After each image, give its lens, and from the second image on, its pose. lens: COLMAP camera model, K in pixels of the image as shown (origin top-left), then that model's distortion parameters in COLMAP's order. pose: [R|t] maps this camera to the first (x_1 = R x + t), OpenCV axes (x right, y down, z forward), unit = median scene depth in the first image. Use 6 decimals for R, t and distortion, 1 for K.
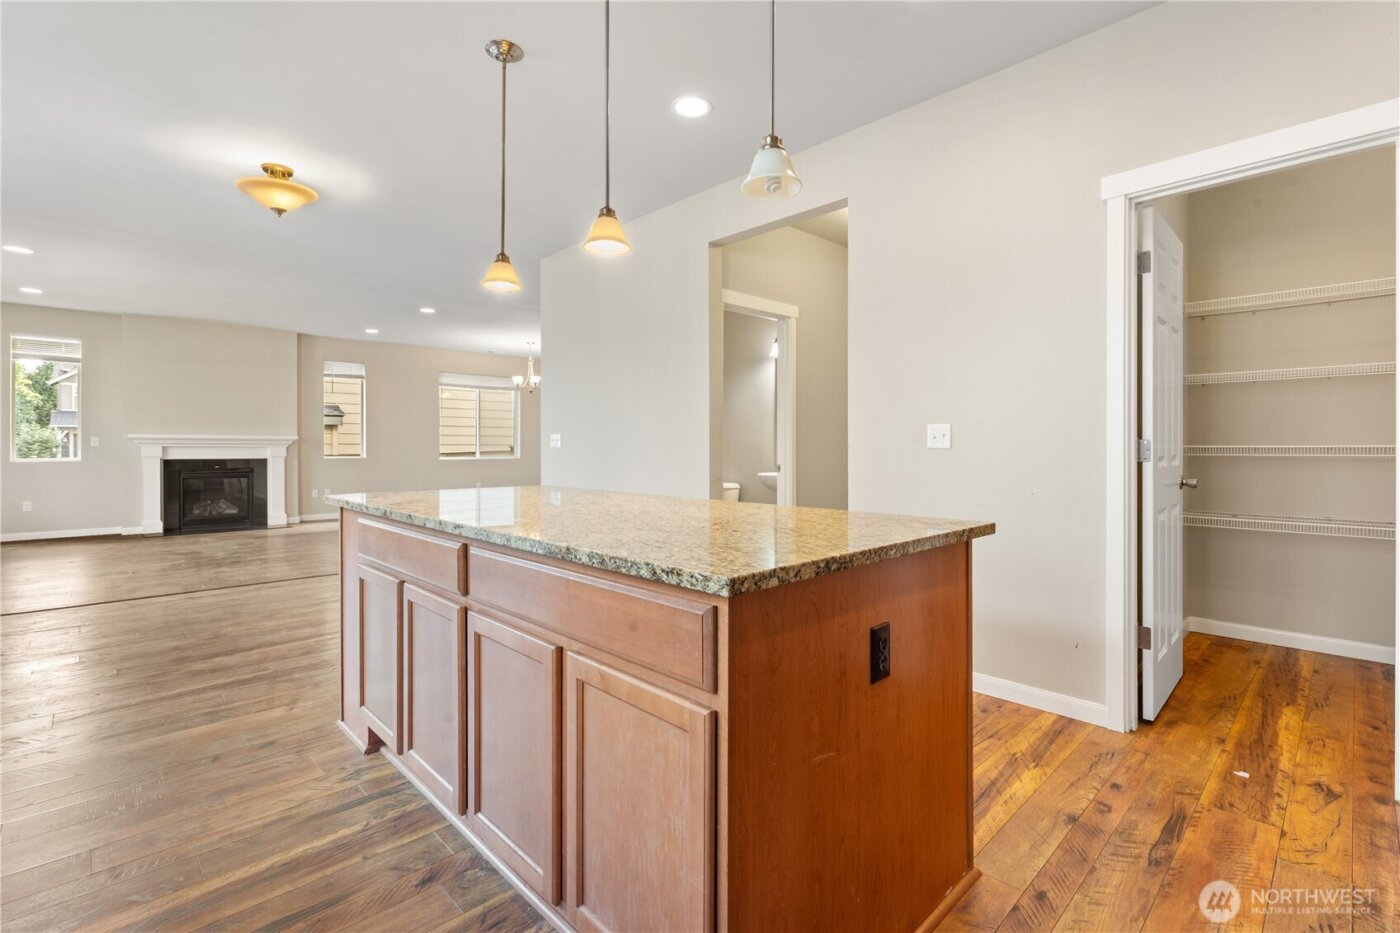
lens RADIAL K [[637.3, 0, 700.8], [0, 637.3, 454.7], [0, 0, 1]] dist [-0.007566, 0.000120]
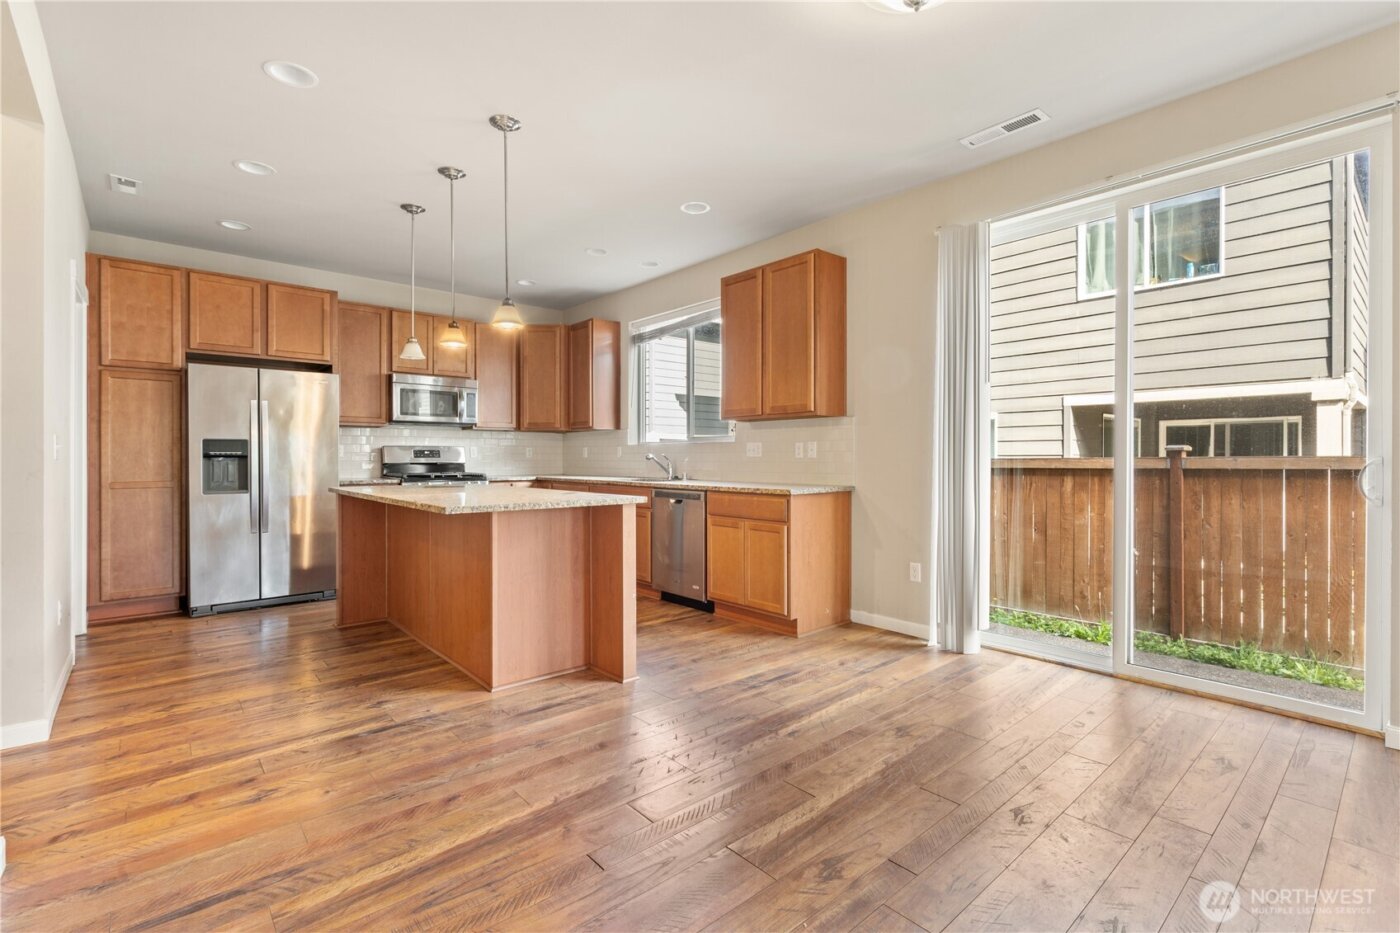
lens RADIAL K [[637.3, 0, 703.8], [0, 637.3, 463.3], [0, 0, 1]] dist [-0.007566, 0.000120]
pose [[-0.998876, -0.005283, 0.047103, -0.710525], [-0.004532, 0.999861, 0.016046, -0.028188], [-0.047181, 0.015814, -0.998761, 2.117888]]
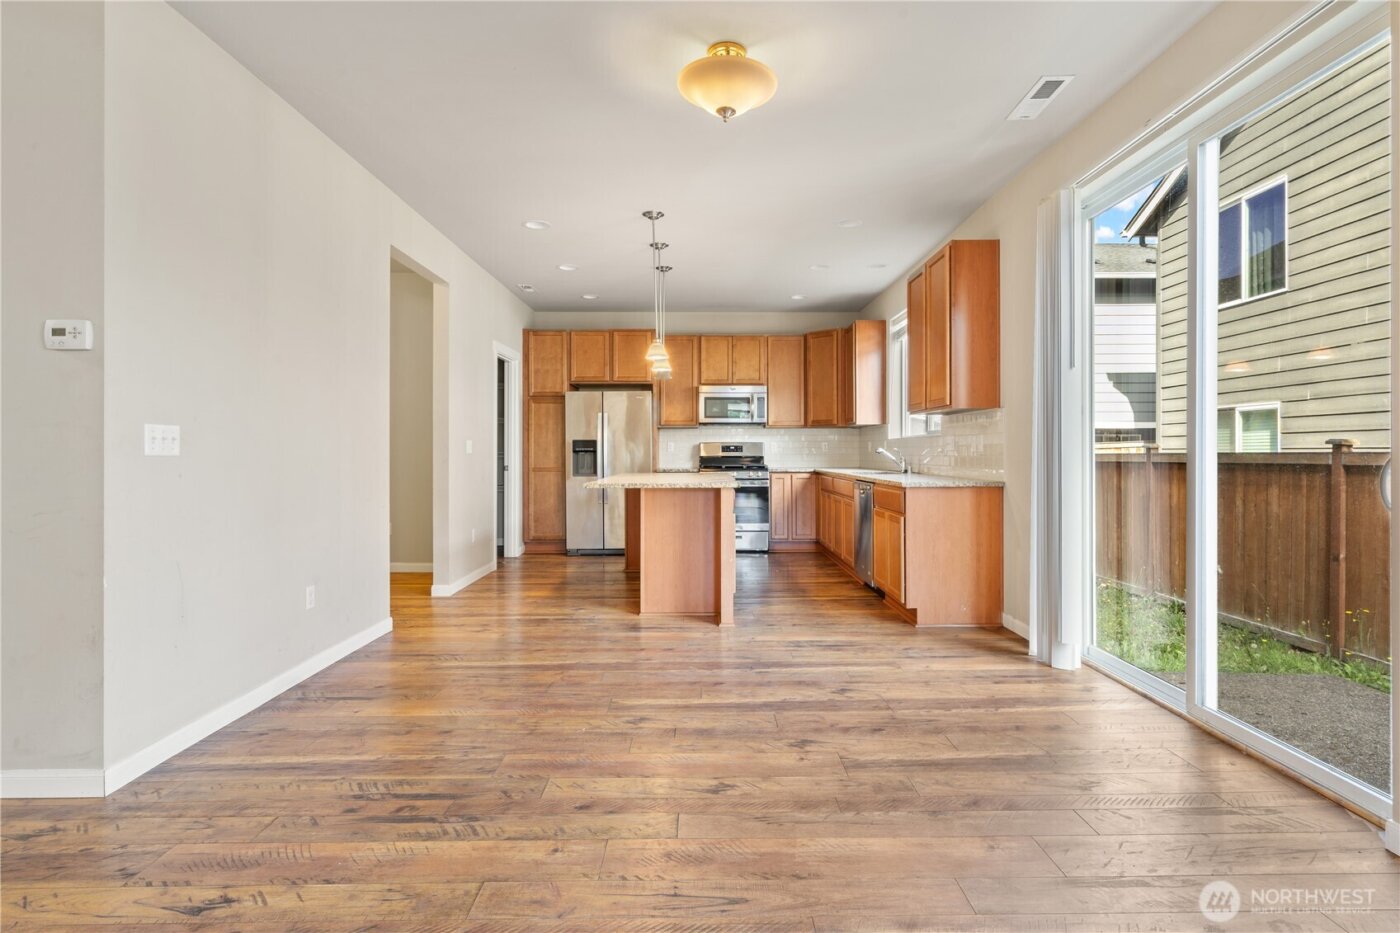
lens RADIAL K [[697.2, 0, 700.1], [0, 697.2, 454.7], [0, 0, 1]] dist [0.000400, 0.000588]
pose [[-0.722074, -0.006530, 0.691785, -1.627862], [0.003390, 0.999910, 0.012977, -0.034853], [-0.691808, 0.011716, -0.721987, 2.188297]]
